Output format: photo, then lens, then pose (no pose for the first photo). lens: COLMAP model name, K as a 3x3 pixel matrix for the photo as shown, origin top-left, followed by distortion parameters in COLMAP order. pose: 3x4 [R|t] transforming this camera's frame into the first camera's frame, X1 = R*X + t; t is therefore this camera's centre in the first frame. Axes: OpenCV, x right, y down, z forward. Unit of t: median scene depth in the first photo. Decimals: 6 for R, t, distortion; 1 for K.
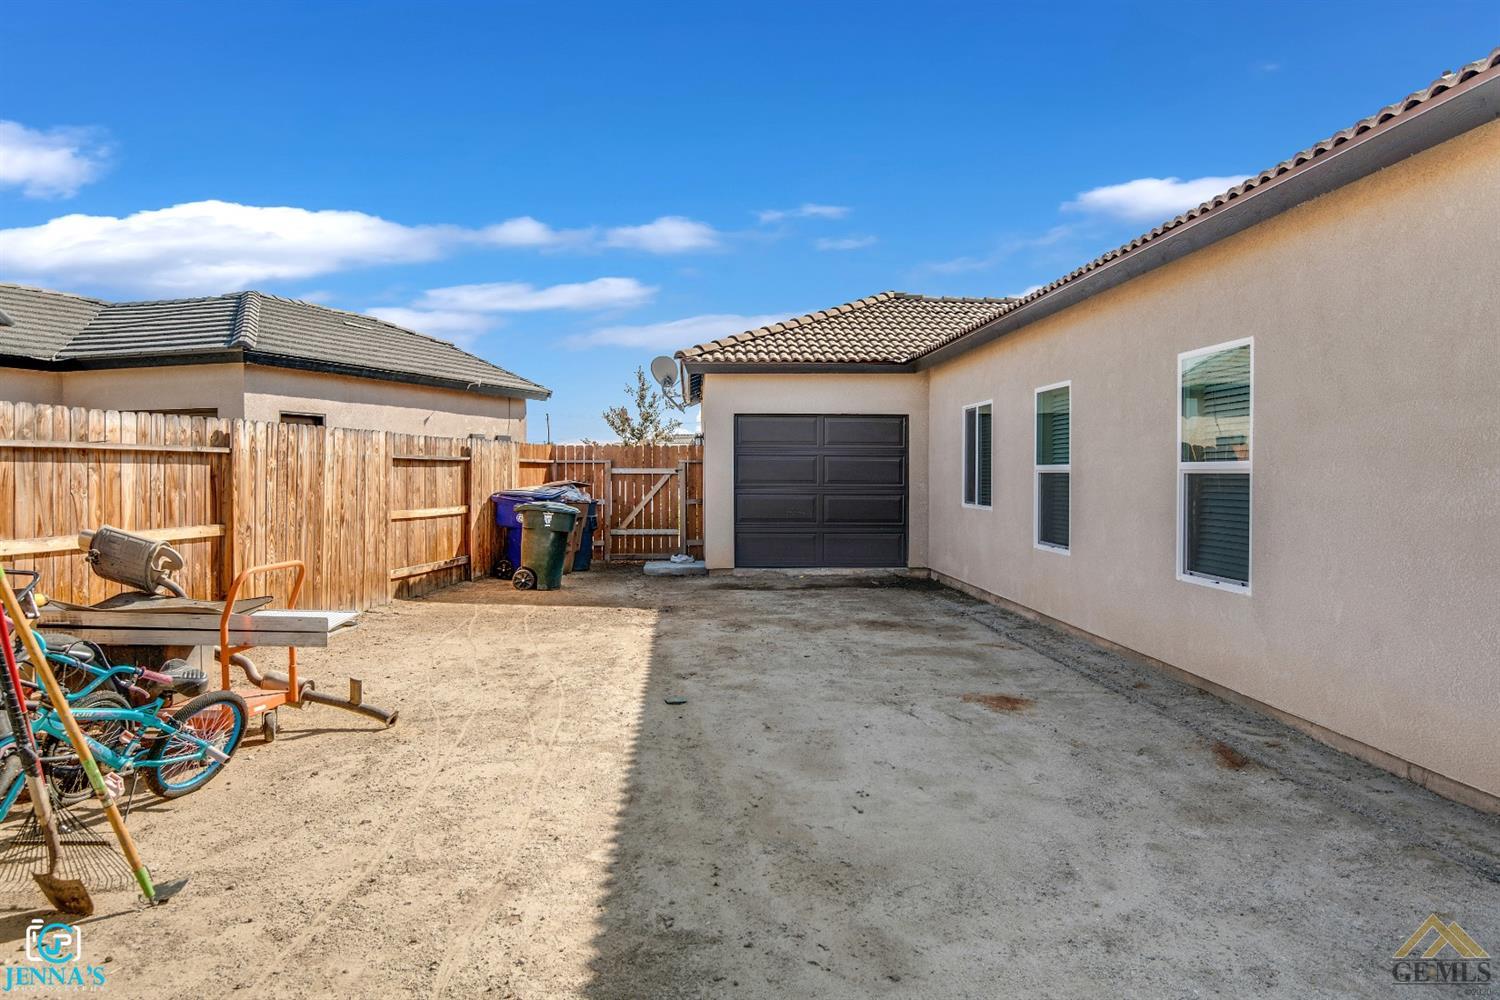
lens RADIAL K [[1001.3, 0, 749.2], [0, 1001.3, 495.1], [0, 0, 1]] dist [0.045599, -0.049430]
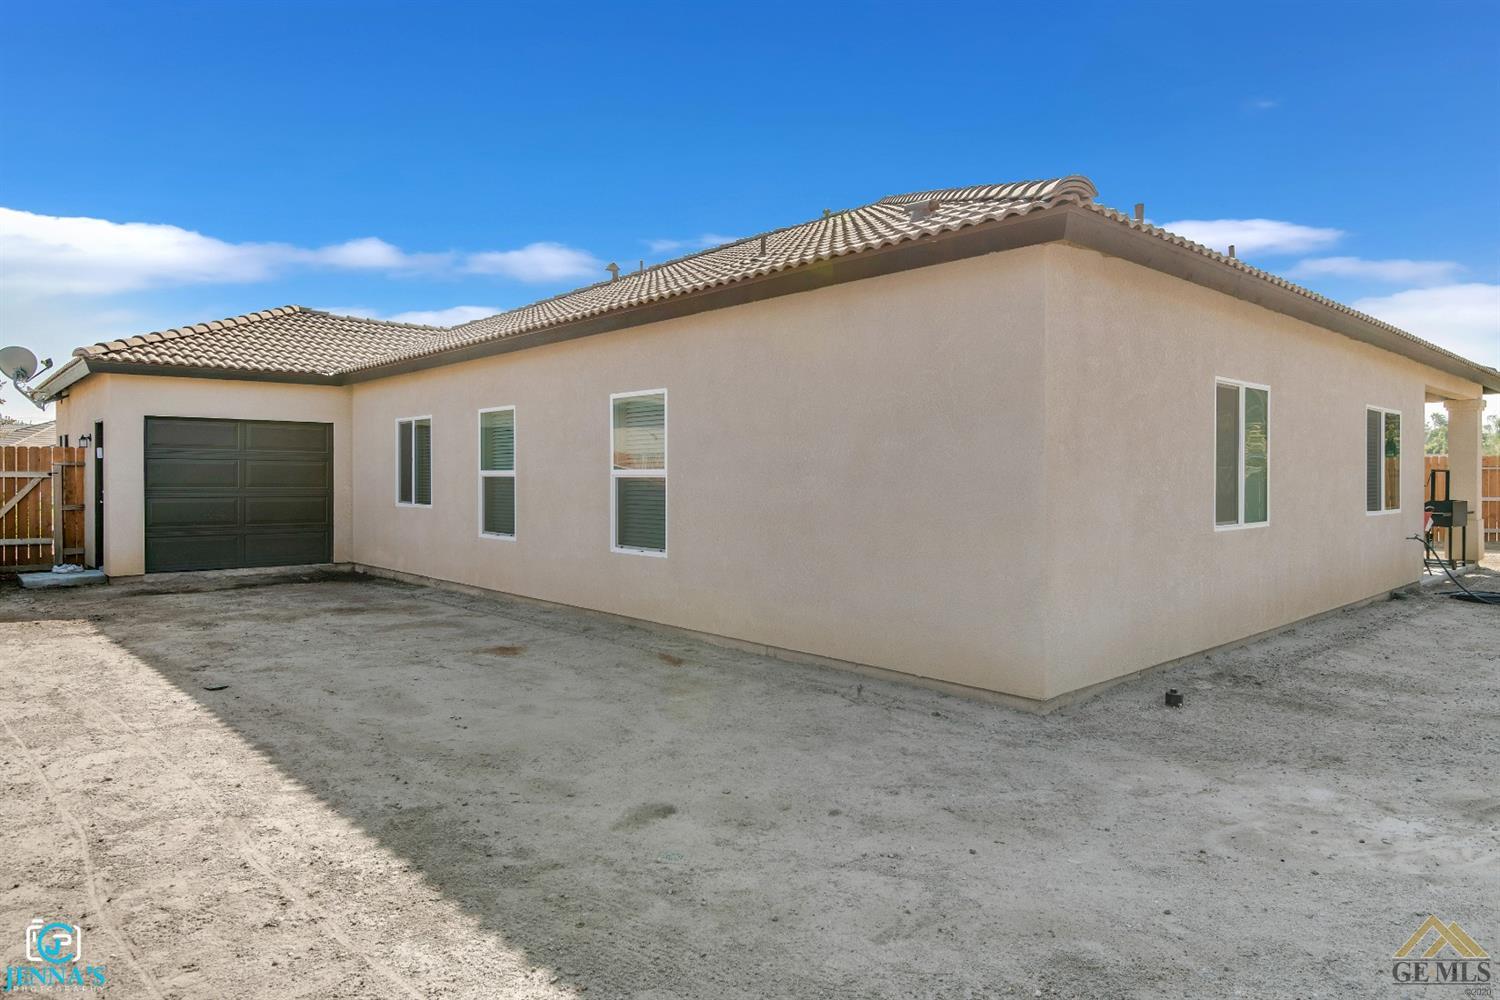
lens RADIAL K [[918.0, 0, 755.6], [0, 918.0, 483.7], [0, 0, 1]] dist [0.000482, -0.002472]
pose [[0.773629, -0.005297, 0.633617, -0.168616], [0.013718, 0.999871, -0.008390, 0.000836], [-0.633491, 0.015182, 0.773601, -0.096367]]
